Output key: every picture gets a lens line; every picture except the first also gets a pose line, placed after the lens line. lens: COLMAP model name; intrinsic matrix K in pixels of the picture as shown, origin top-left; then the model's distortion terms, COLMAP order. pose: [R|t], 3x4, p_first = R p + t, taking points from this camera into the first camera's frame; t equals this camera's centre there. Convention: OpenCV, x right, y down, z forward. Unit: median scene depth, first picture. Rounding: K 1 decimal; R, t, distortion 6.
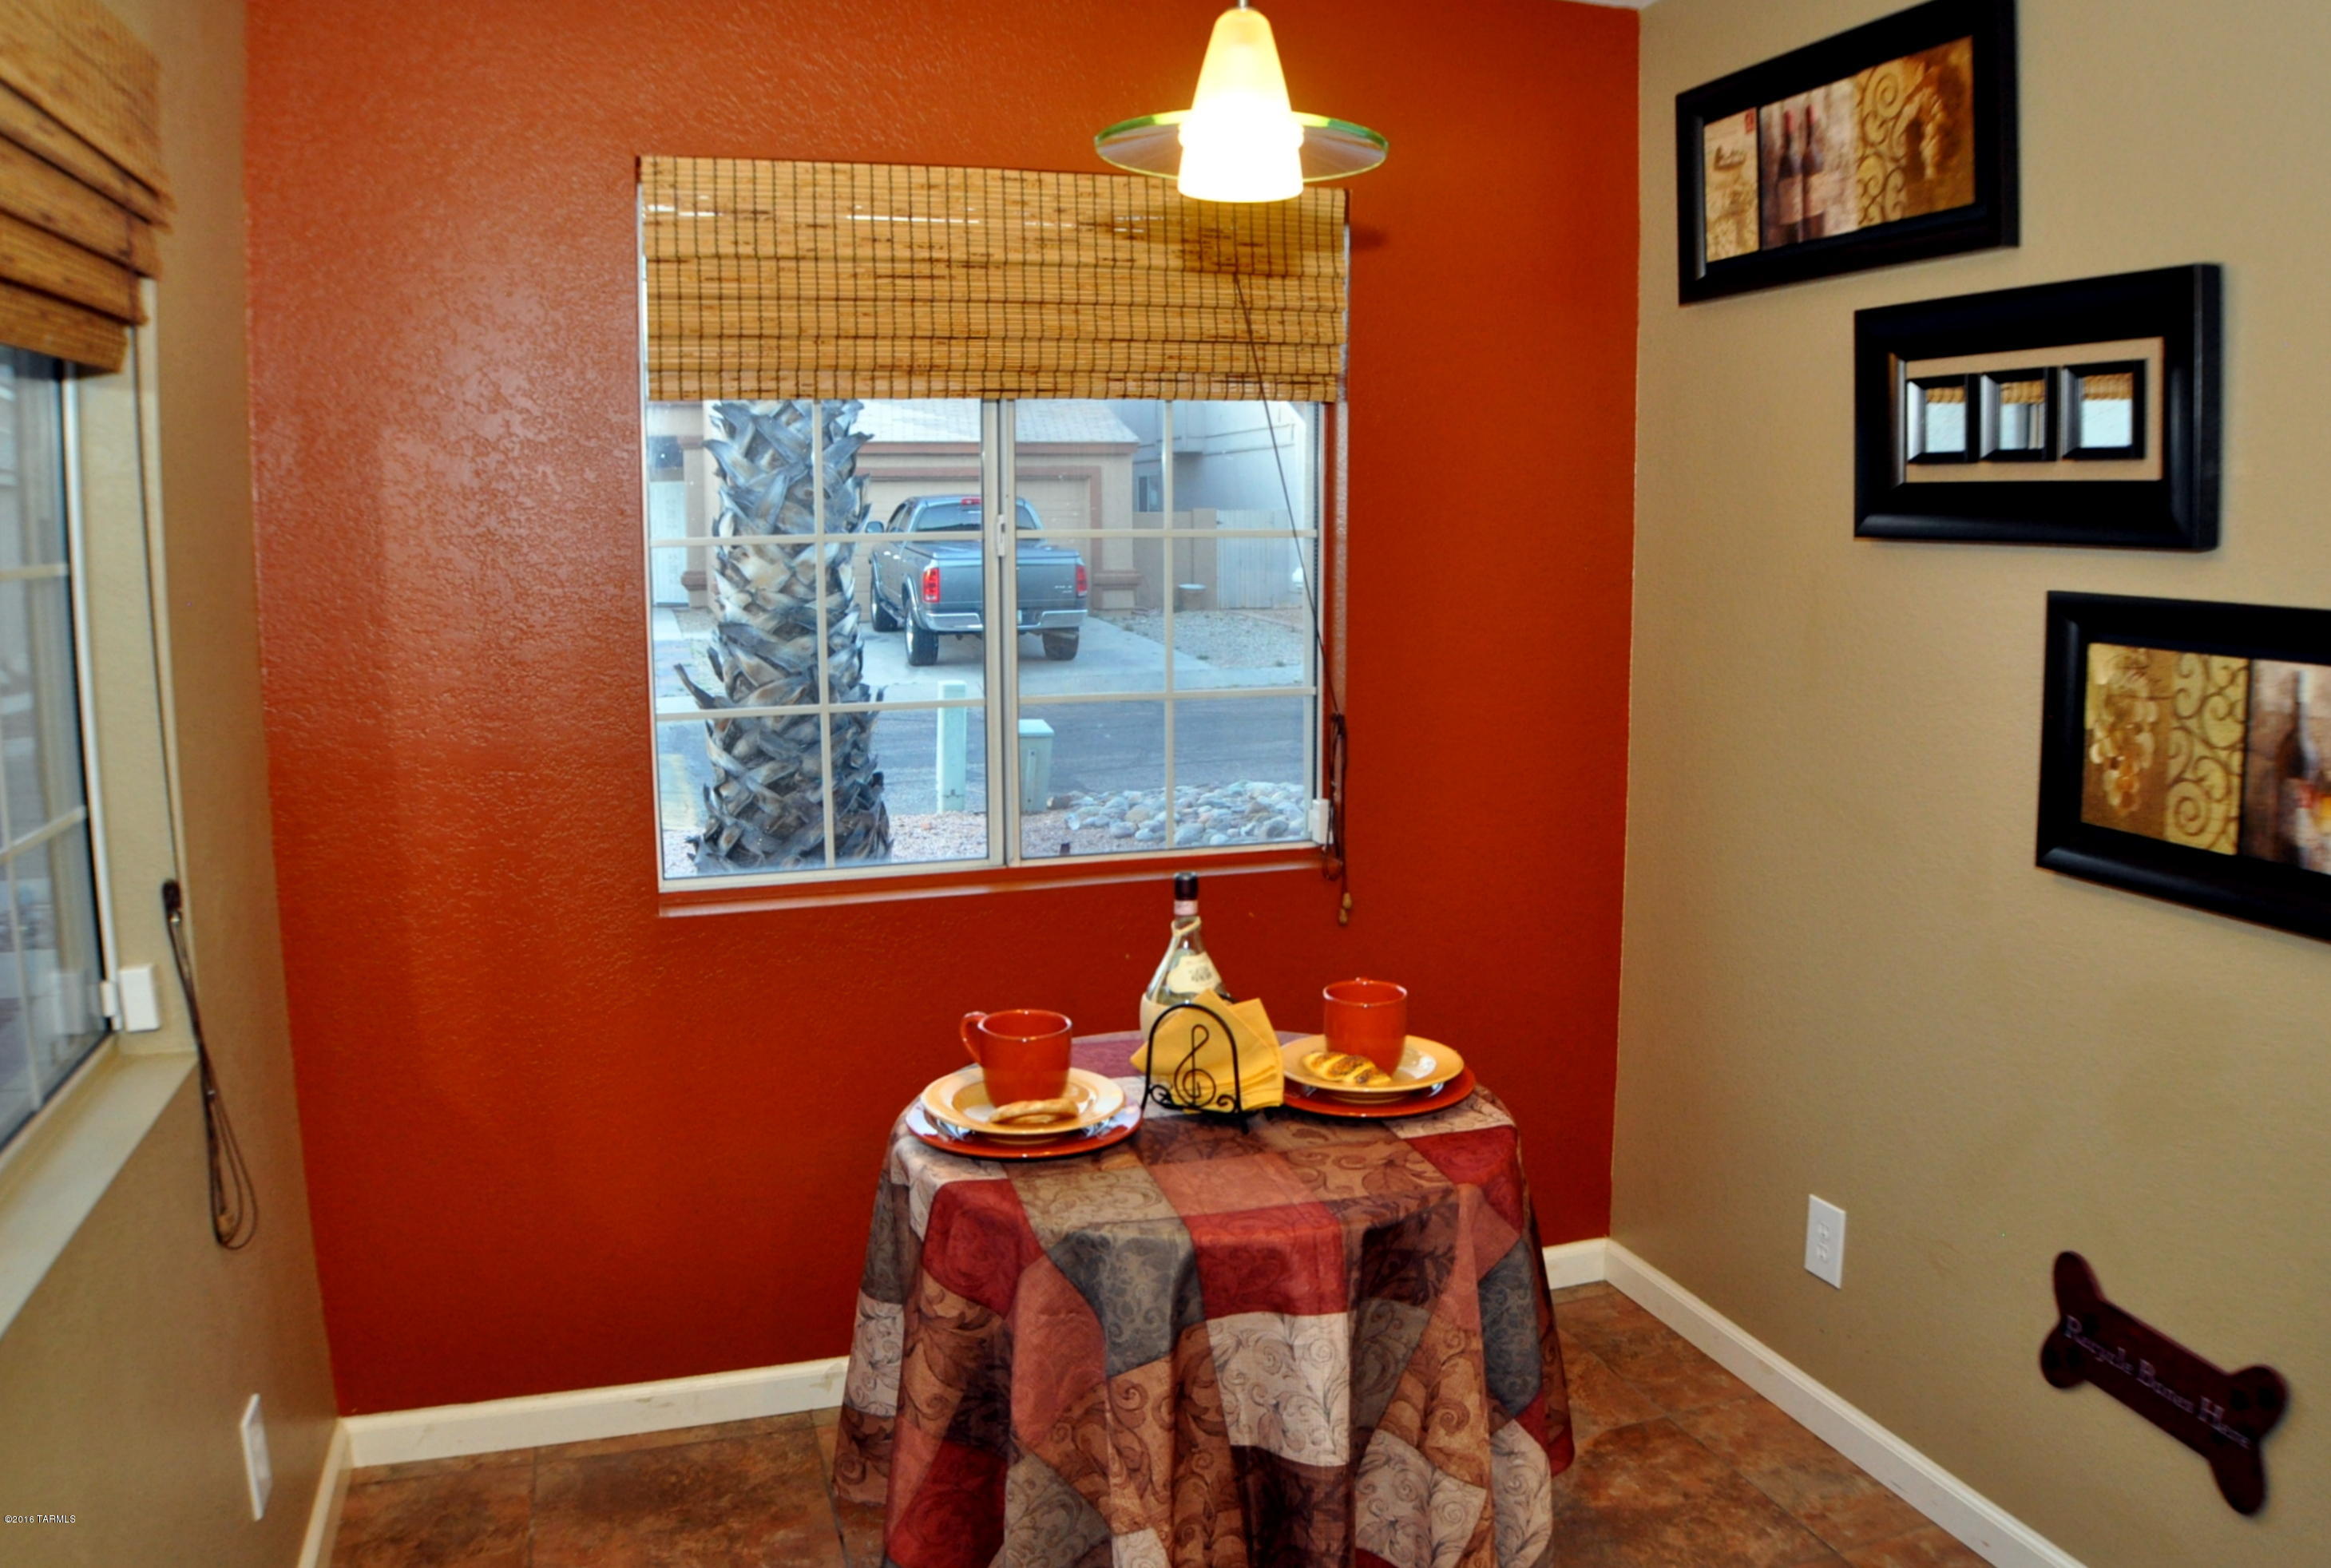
lens RADIAL K [[1677.4, 0, 1165.5], [0, 1677.4, 784.0], [0, 0, 1]] dist [-0.146193, 0.002549]
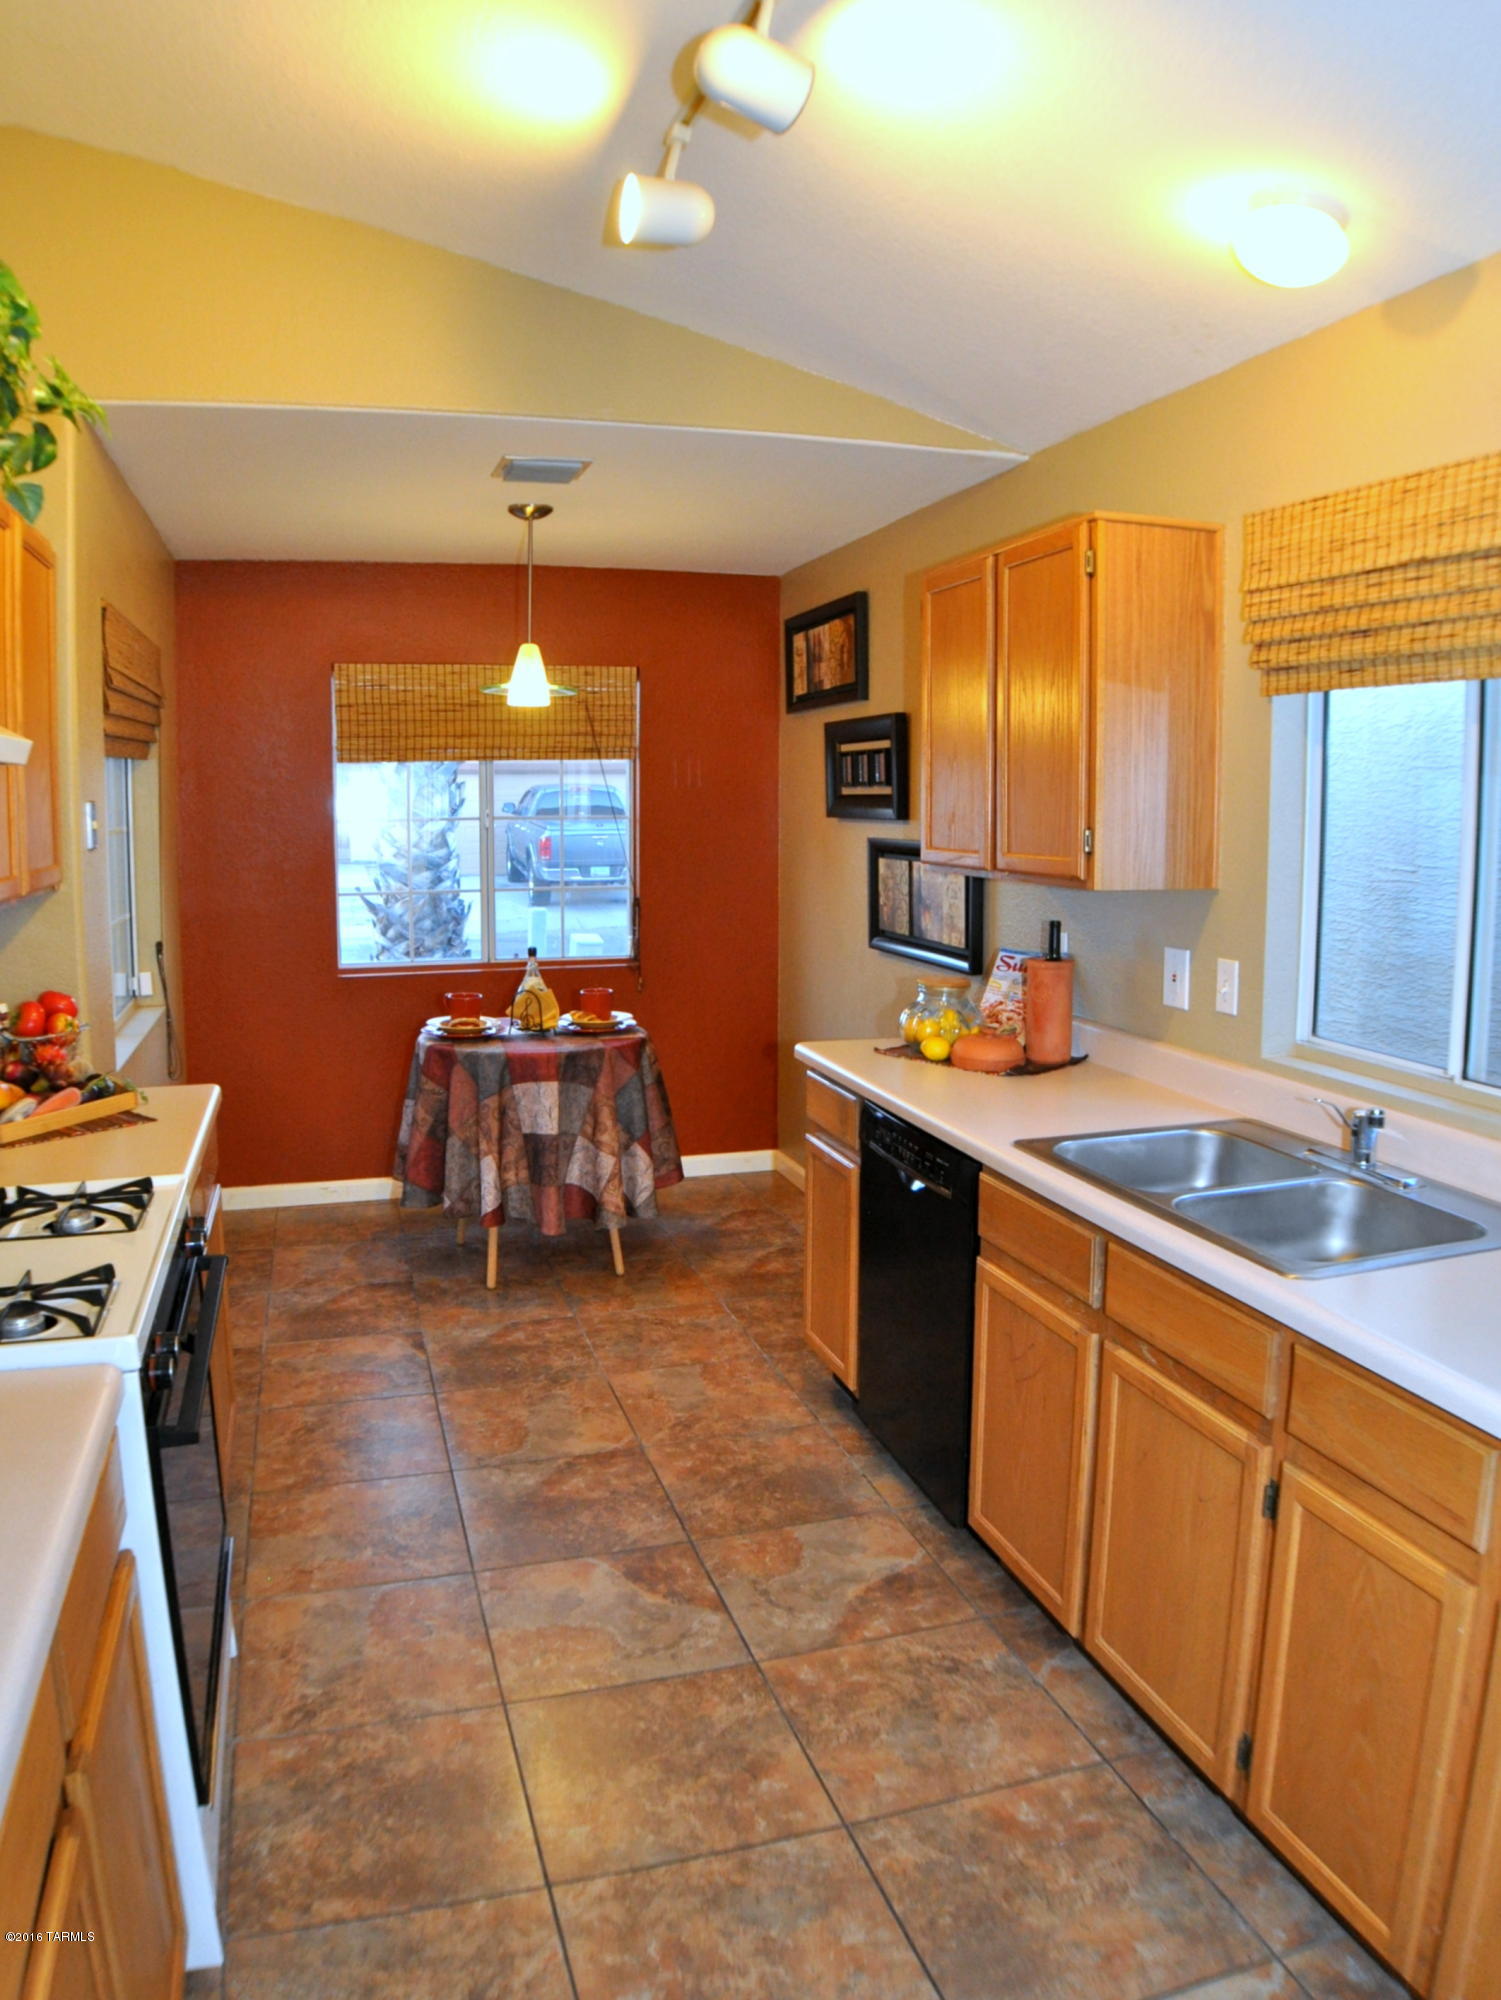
lens RADIAL K [[1480.0, 0, 750.5], [0, 1480.0, 1000.0], [0, 0, 1]] dist [-0.174080, 0.035168]
pose [[0.999283, 0.008724, -0.036848, 0.378833], [-0.009474, 0.999751, -0.020210, 0.154827], [0.036663, 0.020545, 0.999116, -1.119085]]
